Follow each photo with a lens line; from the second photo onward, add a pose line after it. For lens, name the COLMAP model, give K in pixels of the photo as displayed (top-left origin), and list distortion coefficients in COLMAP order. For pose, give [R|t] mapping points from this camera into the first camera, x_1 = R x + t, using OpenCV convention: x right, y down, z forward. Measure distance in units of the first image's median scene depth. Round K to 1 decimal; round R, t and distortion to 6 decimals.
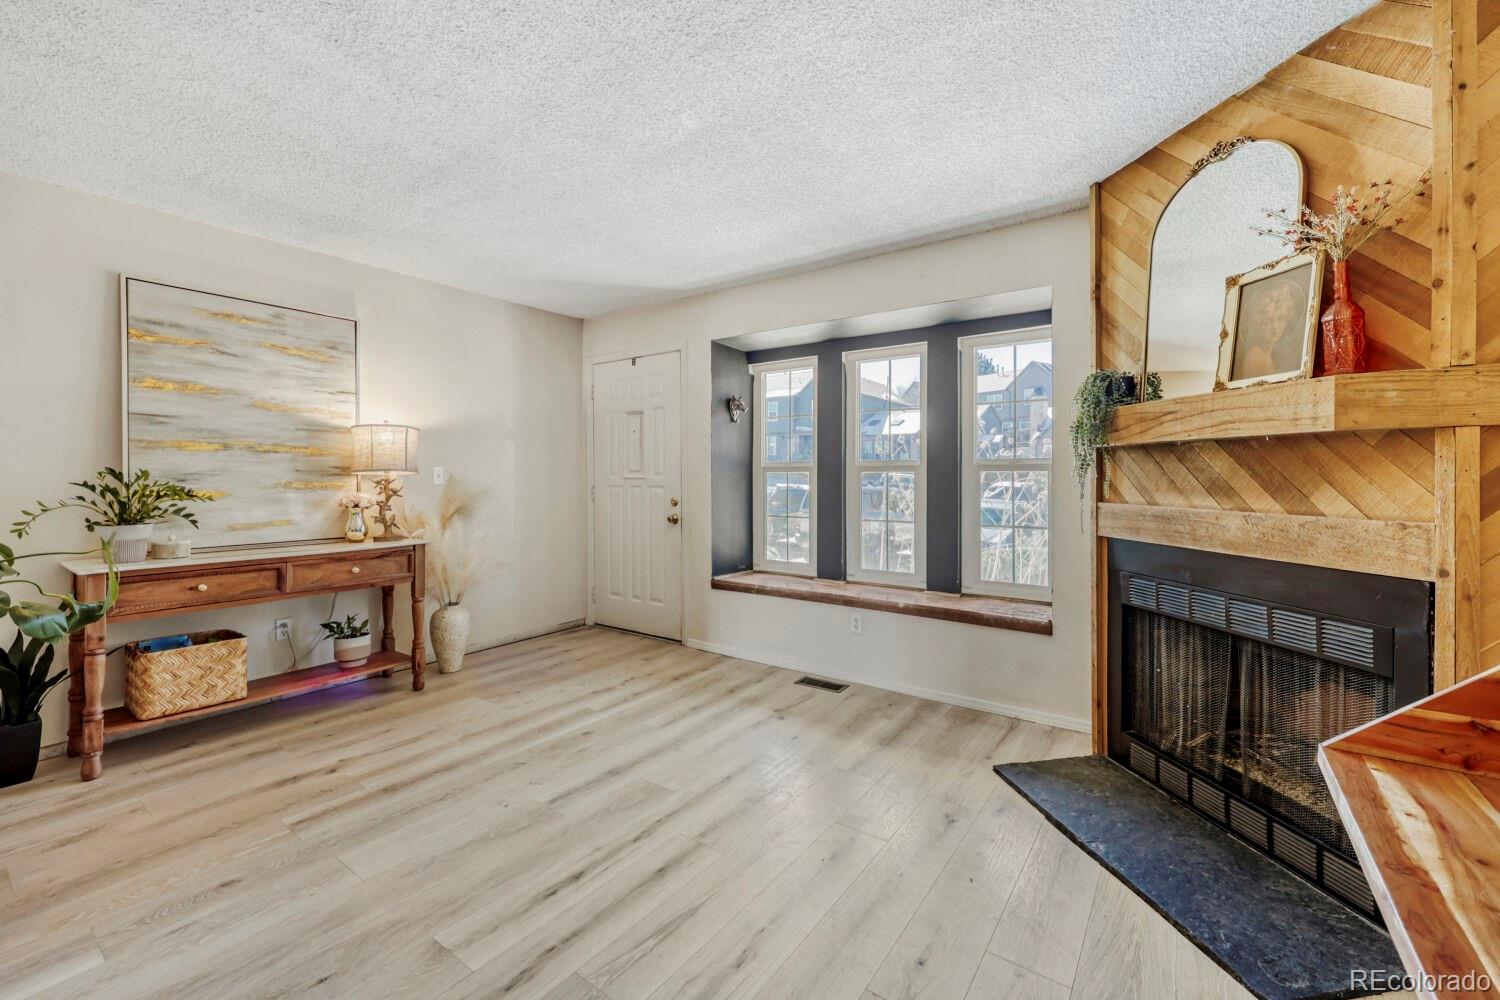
lens RADIAL K [[608.7, 0, 755.3], [0, 608.7, 476.3], [0, 0, 1]] dist [-0.000578, -0.000137]
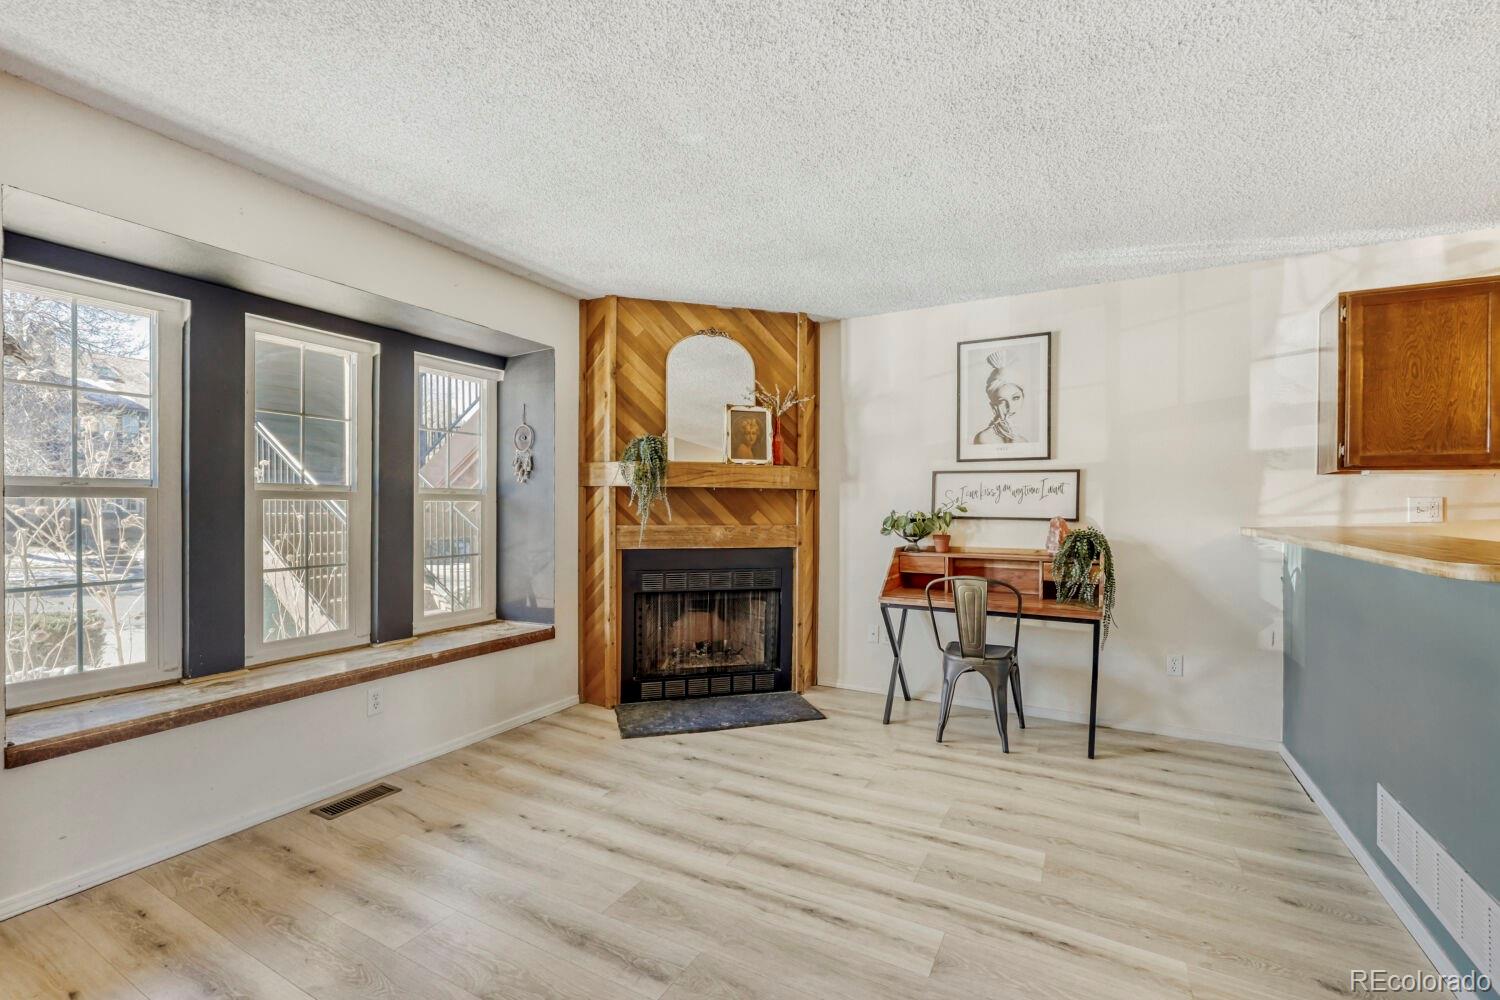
lens RADIAL K [[637.8, 0, 755.5], [0, 637.8, 506.5], [0, 0, 1]] dist [0.000477, -0.000060]
pose [[-0.116509, -0.001978, 0.993188, -0.872013], [-0.004621, 0.999988, 0.001450, -0.003911], [-0.993179, -0.004421, -0.116517, 0.802164]]
